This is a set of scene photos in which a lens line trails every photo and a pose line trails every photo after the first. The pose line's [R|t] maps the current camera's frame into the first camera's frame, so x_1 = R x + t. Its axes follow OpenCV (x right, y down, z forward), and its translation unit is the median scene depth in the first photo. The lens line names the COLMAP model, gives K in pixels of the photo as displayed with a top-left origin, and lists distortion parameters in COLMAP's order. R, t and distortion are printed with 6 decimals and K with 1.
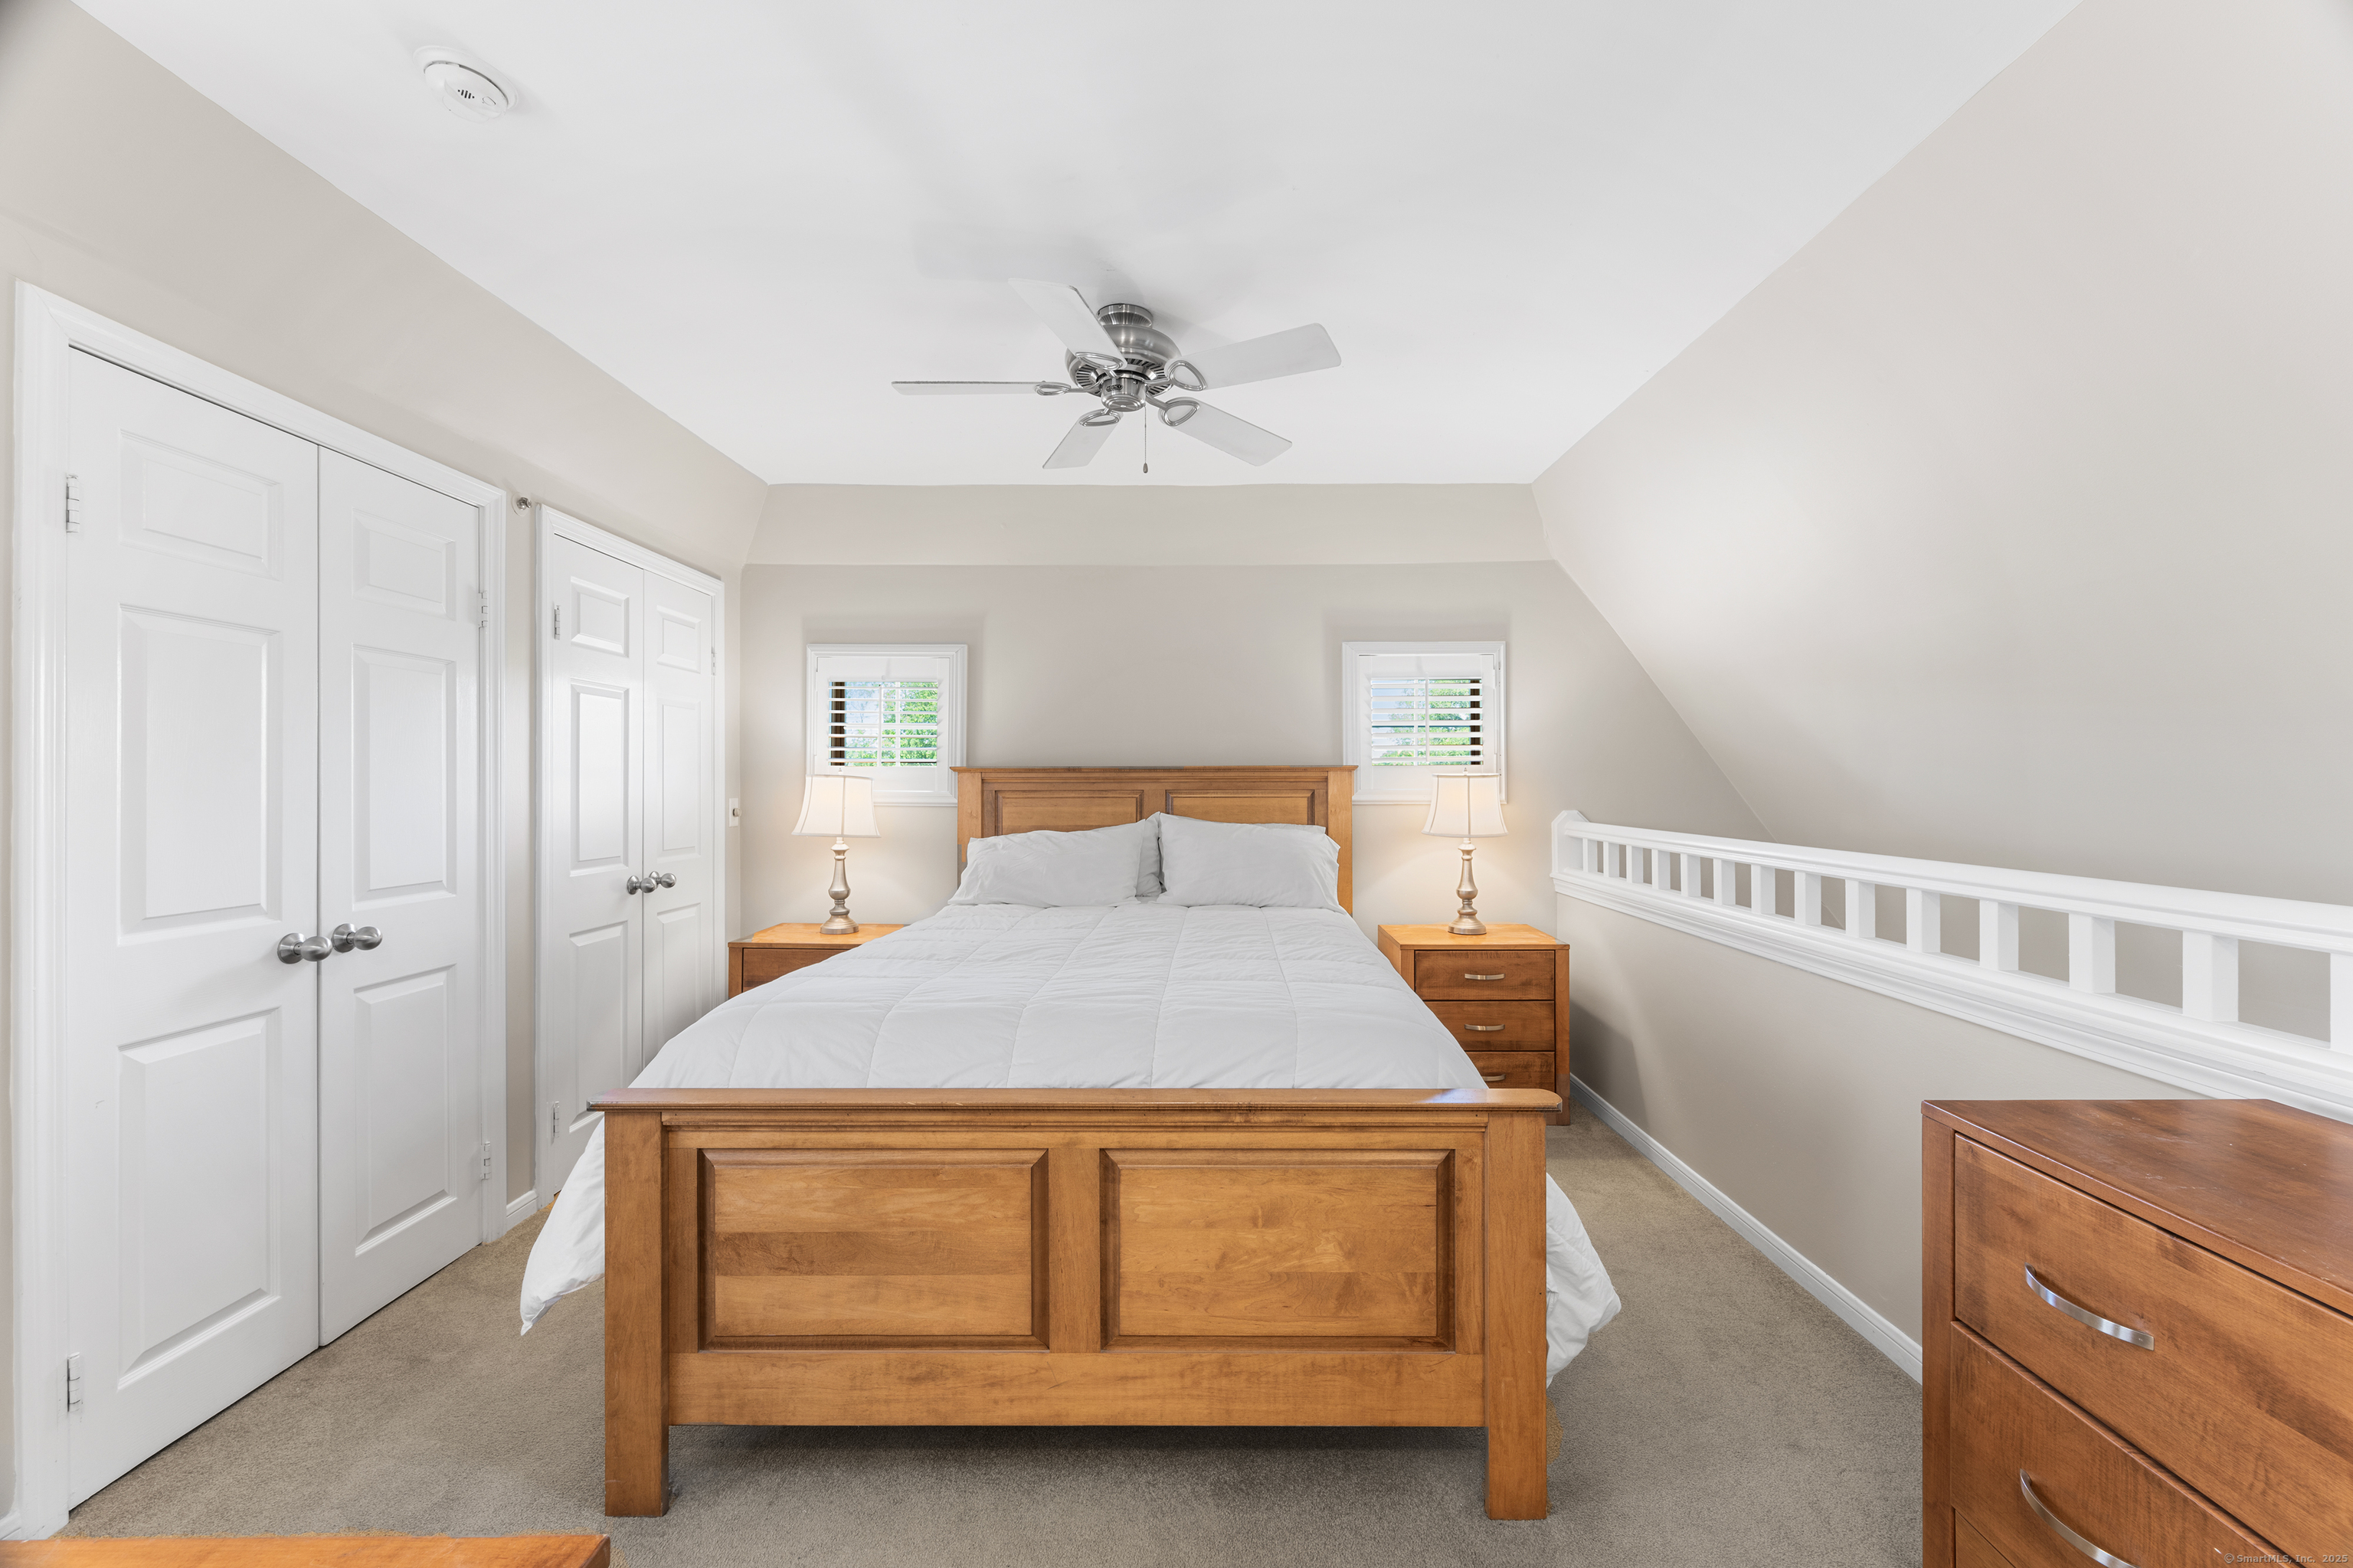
lens RADIAL K [[929.4, 0, 1187.0], [0, 929.4, 781.2], [0, 0, 1]] dist [-0.000993, -0.000109]
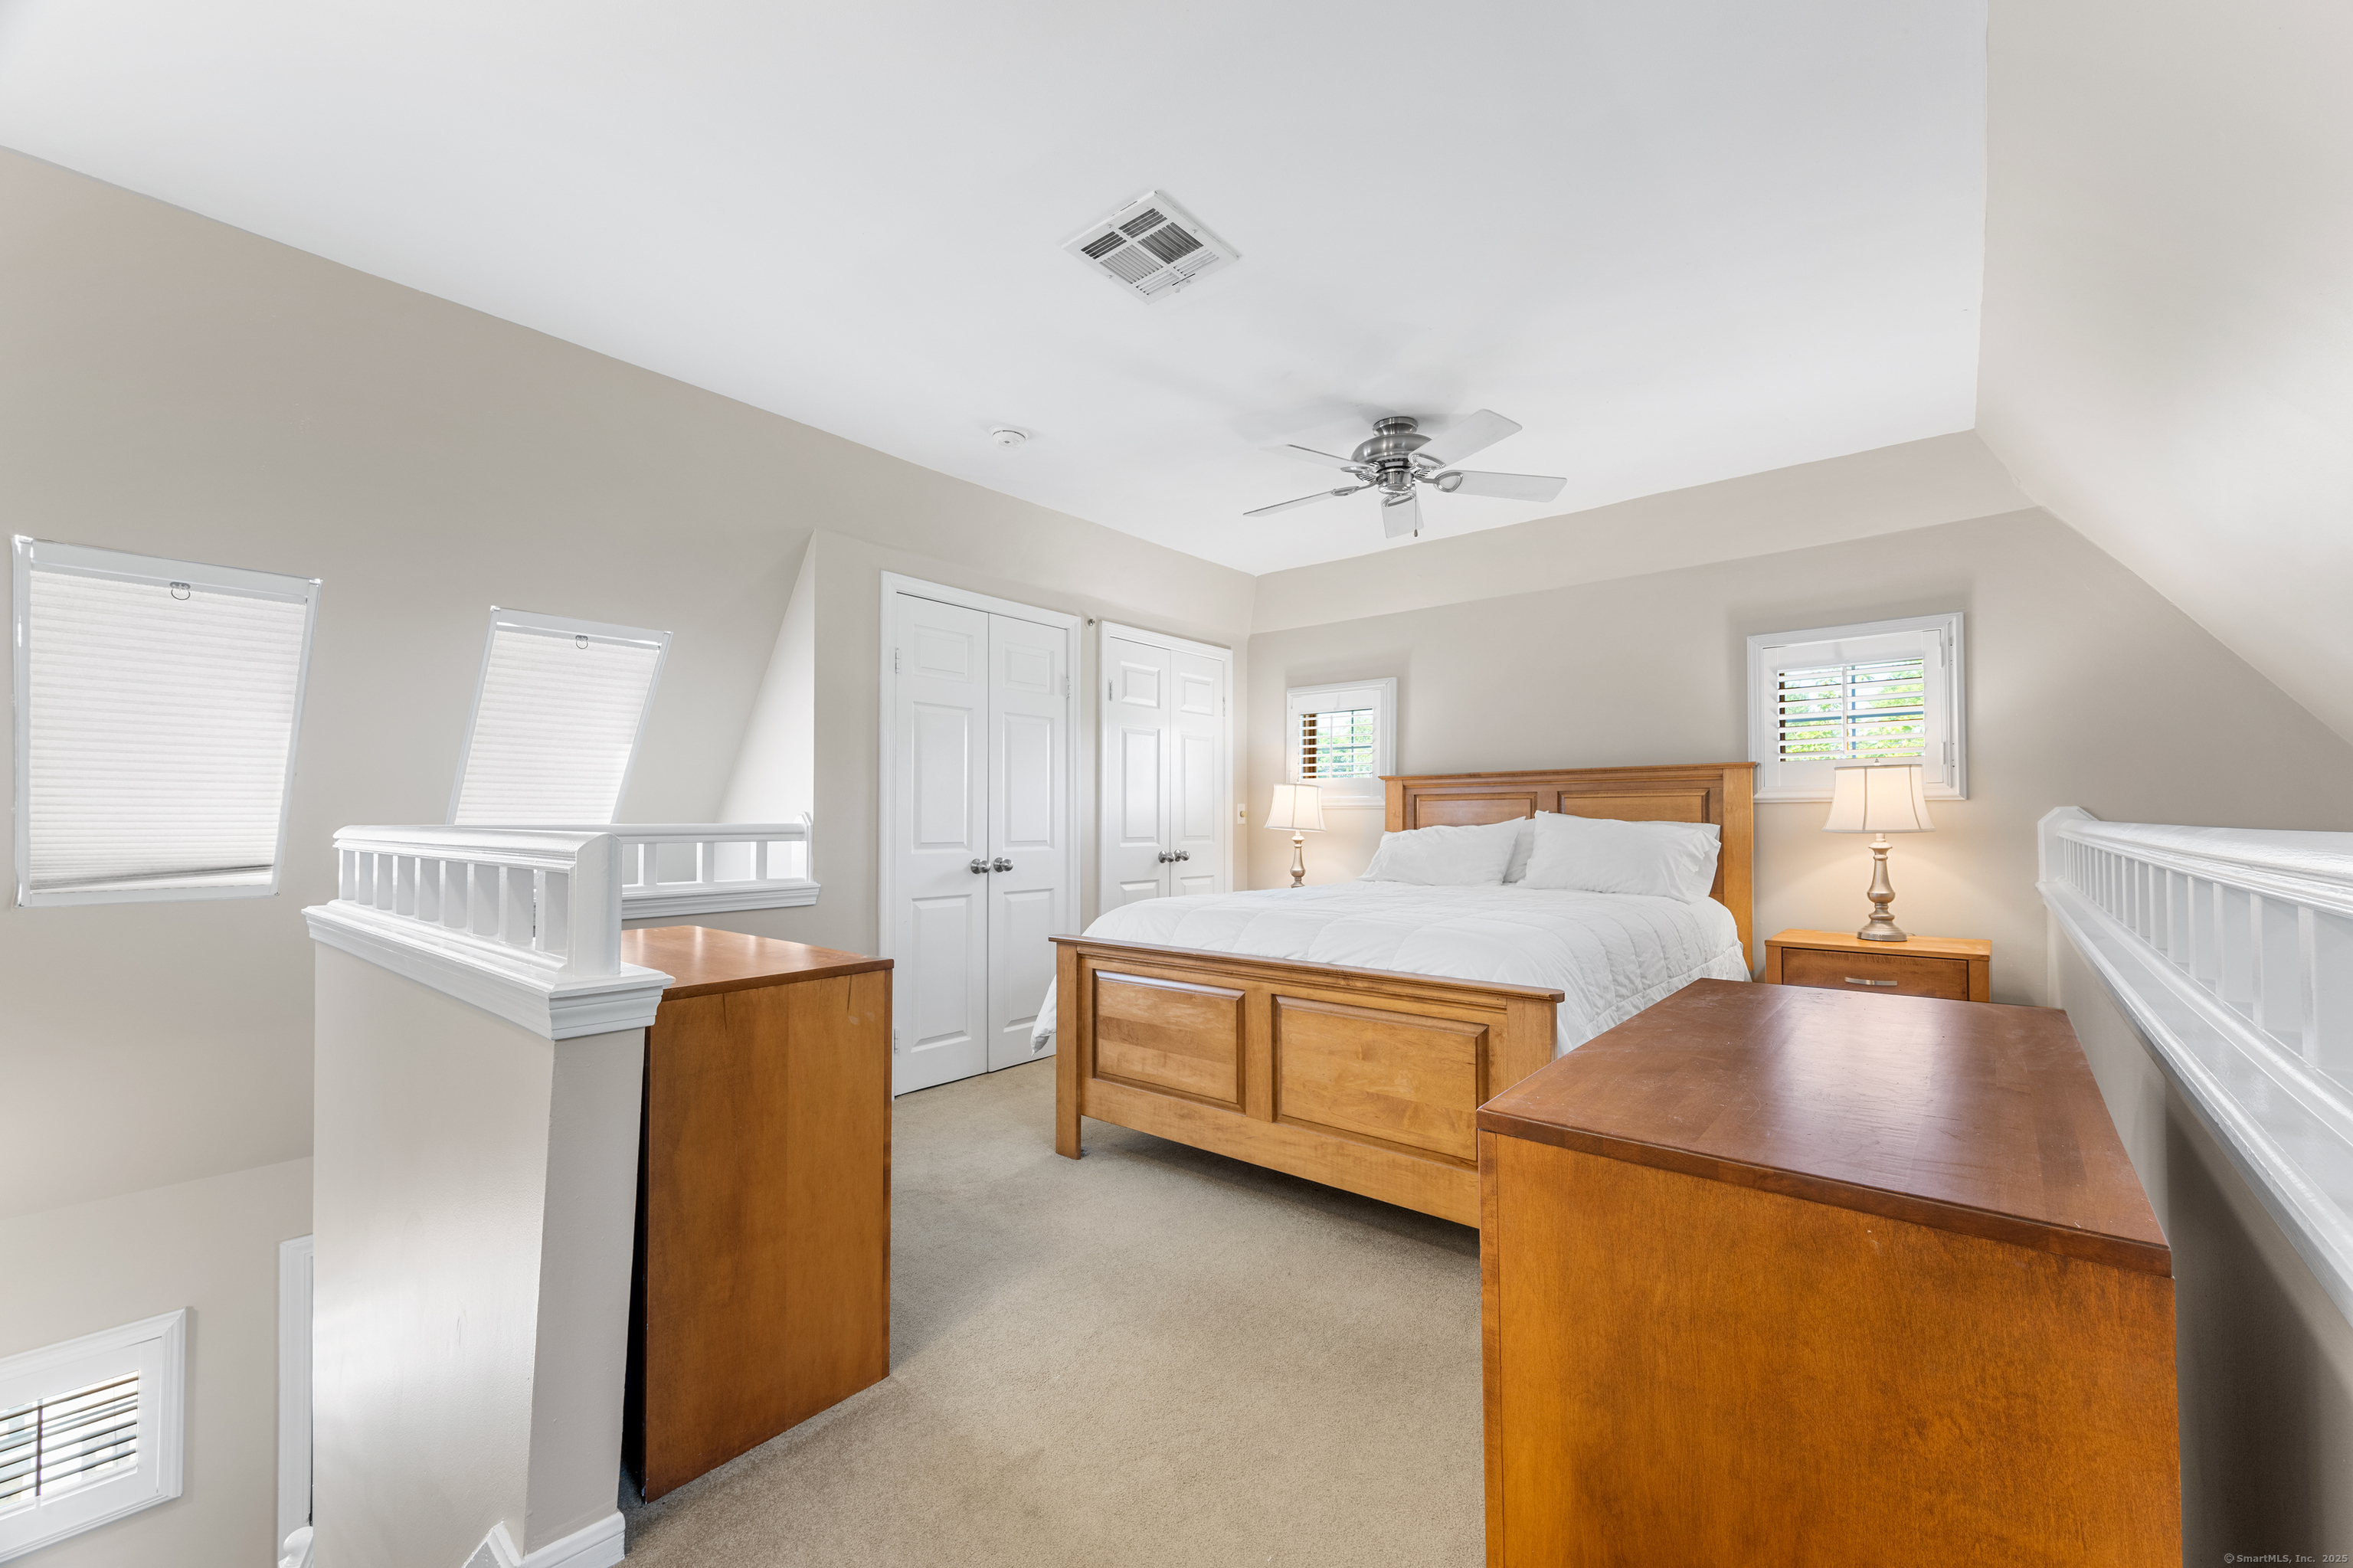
lens RADIAL K [[940.8, 0, 1172.2], [0, 940.8, 803.1], [0, 0, 1]] dist [0.000487, 0.000014]
pose [[0.763330, -0.012168, -0.645894, 0.814974], [0.002214, 0.999866, -0.016221, 0.094534], [0.646005, 0.010952, 0.763255, -0.338786]]
